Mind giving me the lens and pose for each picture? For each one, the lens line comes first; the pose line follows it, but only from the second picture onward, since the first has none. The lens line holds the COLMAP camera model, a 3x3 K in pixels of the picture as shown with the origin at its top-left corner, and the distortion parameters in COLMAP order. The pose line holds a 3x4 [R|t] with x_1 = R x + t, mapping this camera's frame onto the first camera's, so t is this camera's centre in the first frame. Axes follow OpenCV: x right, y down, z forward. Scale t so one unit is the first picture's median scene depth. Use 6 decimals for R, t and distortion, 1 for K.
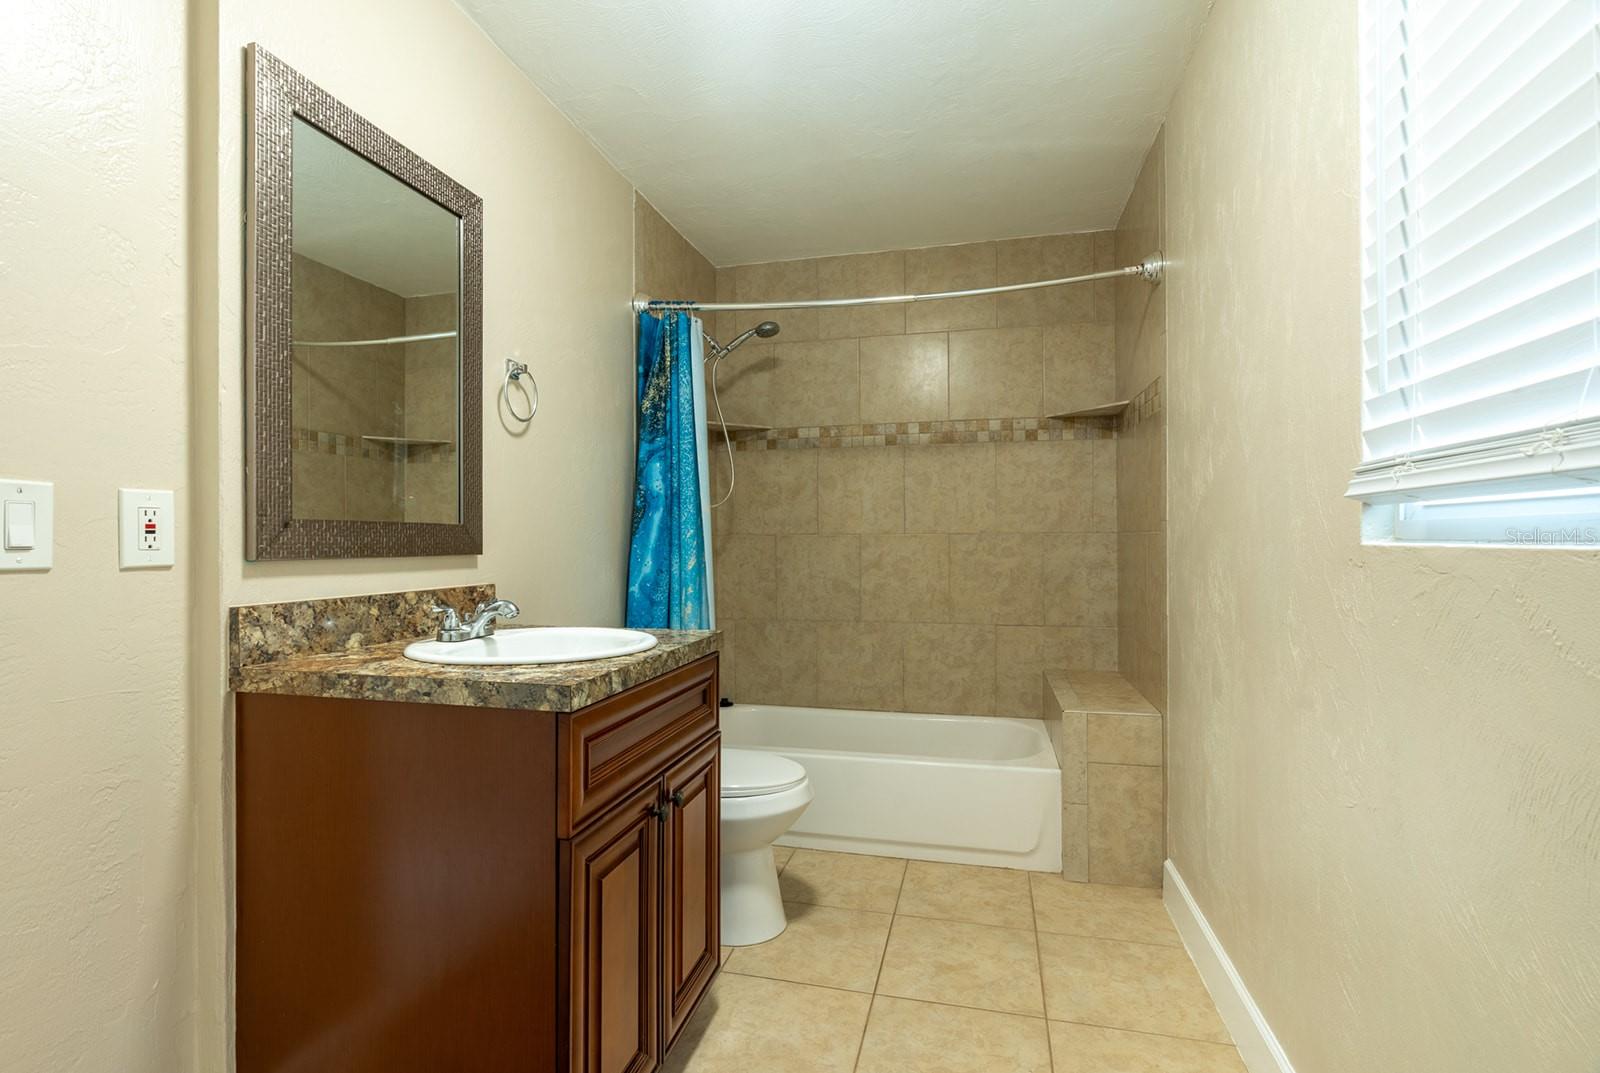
lens RADIAL K [[714.0, 0, 803.0], [0, 714.0, 538.9], [0, 0, 1]] dist [0.013158, 0.000870]
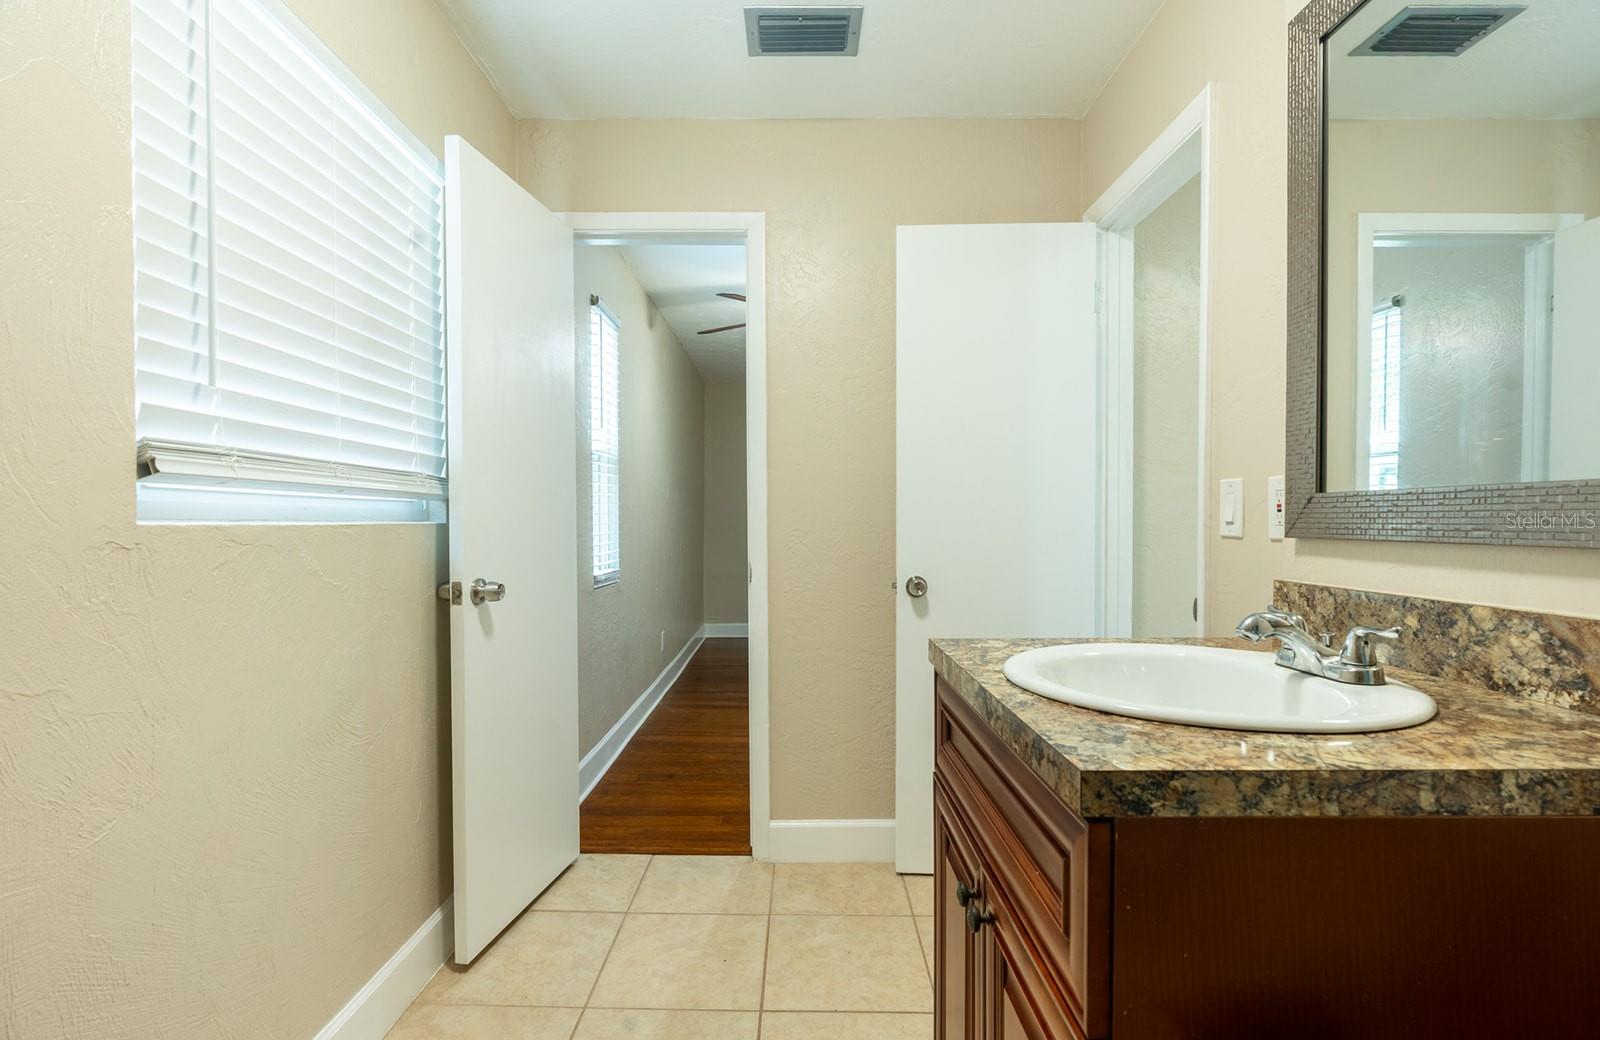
lens RADIAL K [[711.6, 0, 801.0], [0, 711.6, 525.9], [0, 0, 1]] dist [-0.011412, 0.001067]
pose [[-0.971573, 0.003866, -0.236707, 0.115579], [0.002815, 0.999985, 0.004778, 0.006364], [0.236721, 0.003976, -0.971569, 1.507035]]
